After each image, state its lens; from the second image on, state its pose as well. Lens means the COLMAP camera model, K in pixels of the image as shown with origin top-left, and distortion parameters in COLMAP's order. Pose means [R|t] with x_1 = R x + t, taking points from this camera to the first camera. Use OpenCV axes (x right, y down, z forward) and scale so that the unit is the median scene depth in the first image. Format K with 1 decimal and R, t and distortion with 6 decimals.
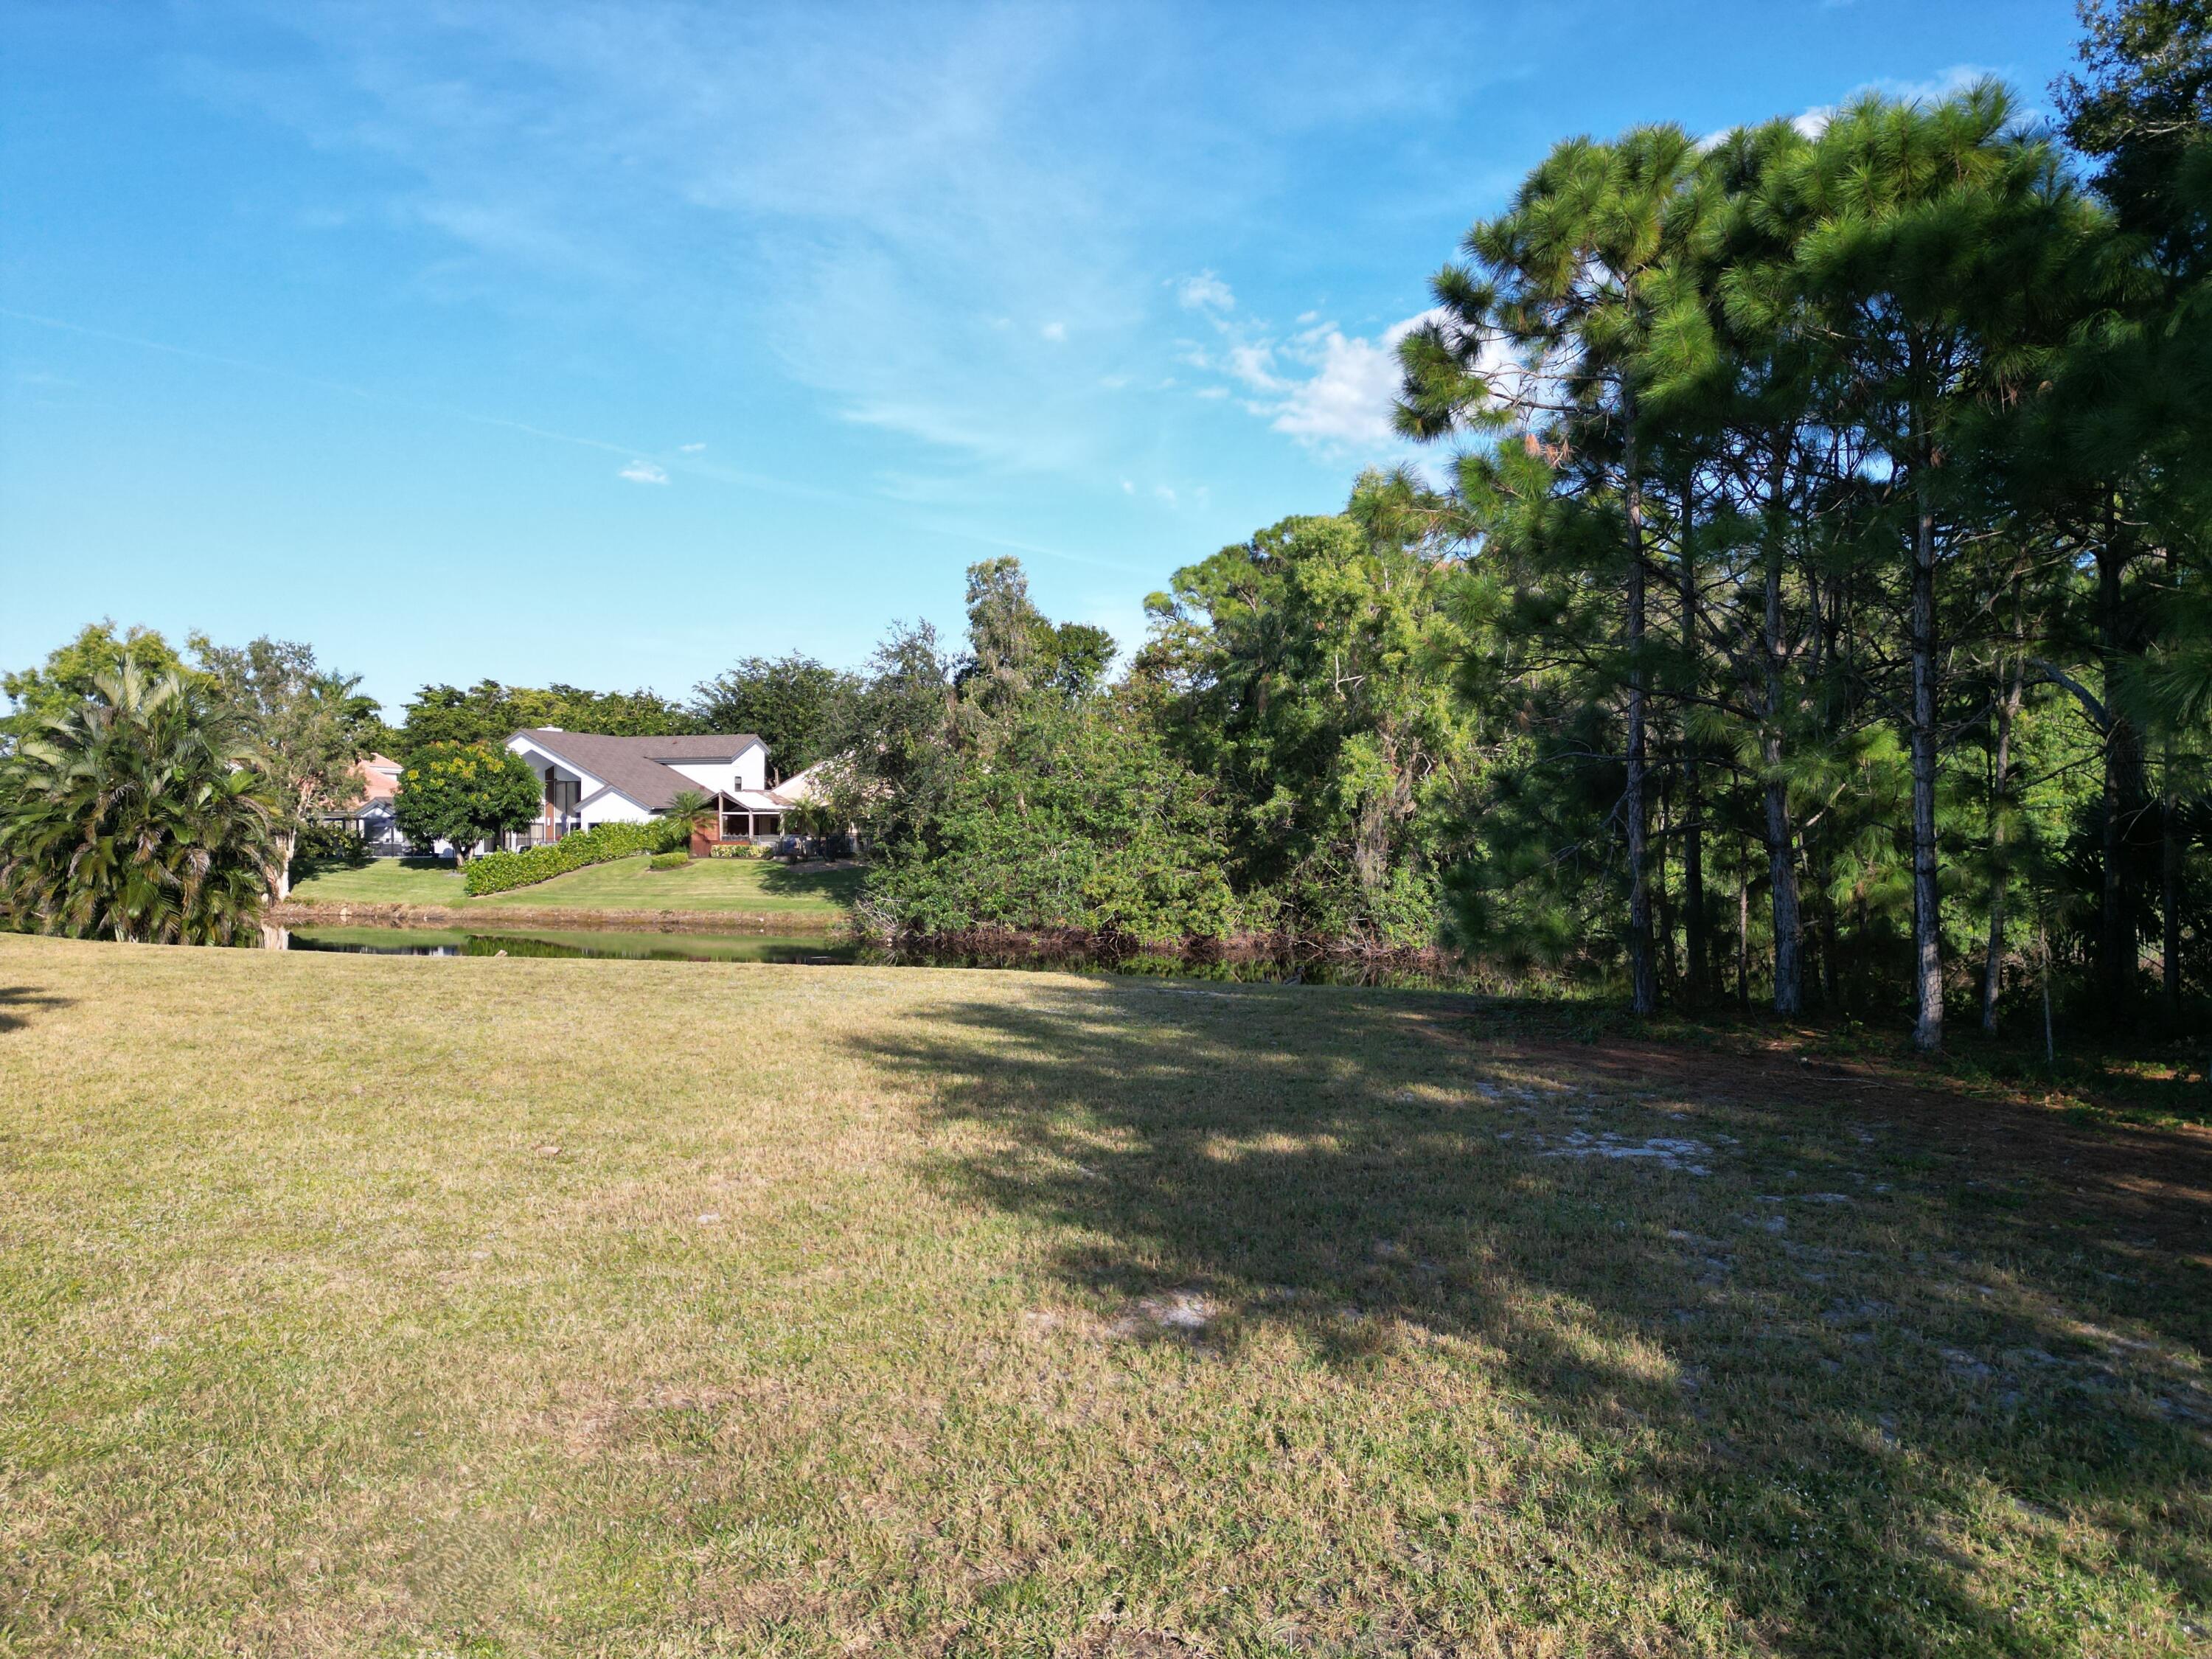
lens RADIAL K [[1556.9, 0, 1106.0], [0, 1556.9, 829.5], [0, 0, 1]] dist [0.105011, -0.105208]
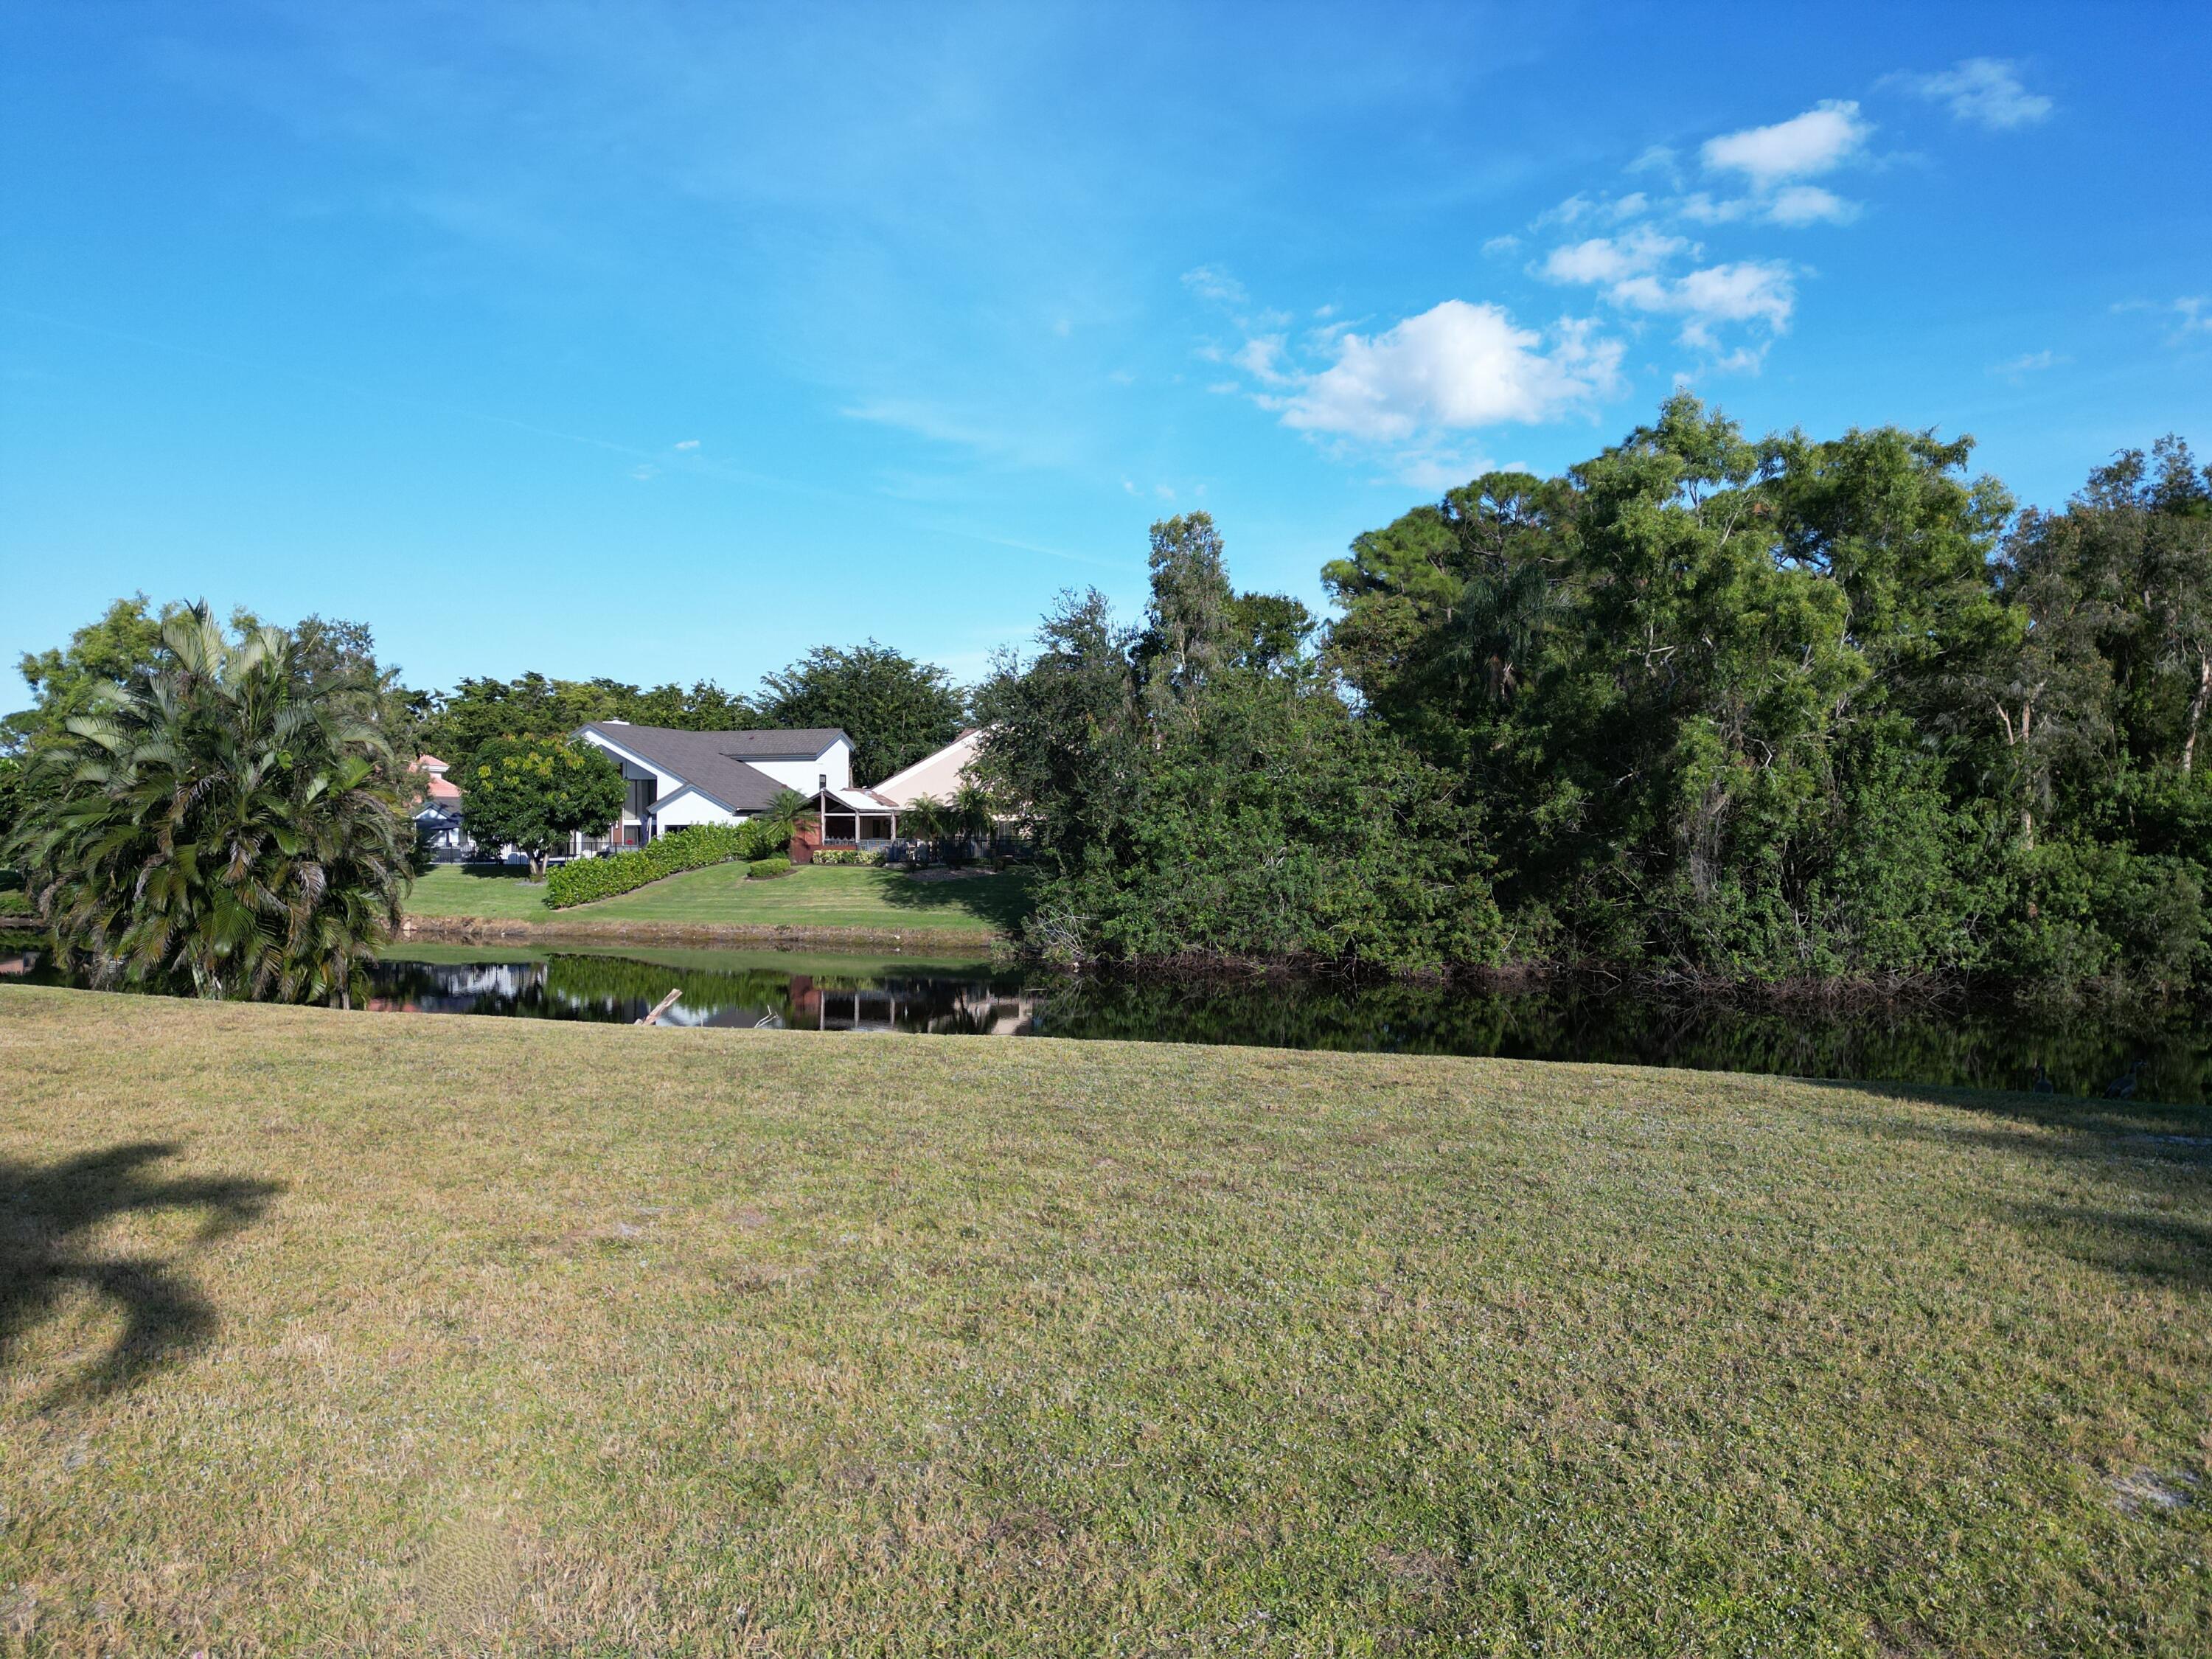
lens RADIAL K [[1556.9, 0, 1106.0], [0, 1556.9, 829.5], [0, 0, 1]] dist [0.105011, -0.105208]
pose [[0.999998, 0.000073, -0.001872, -0.104726], [-0.000075, 0.999999, -0.001298, -0.000999], [0.001872, 0.001298, 0.999997, 0.139201]]
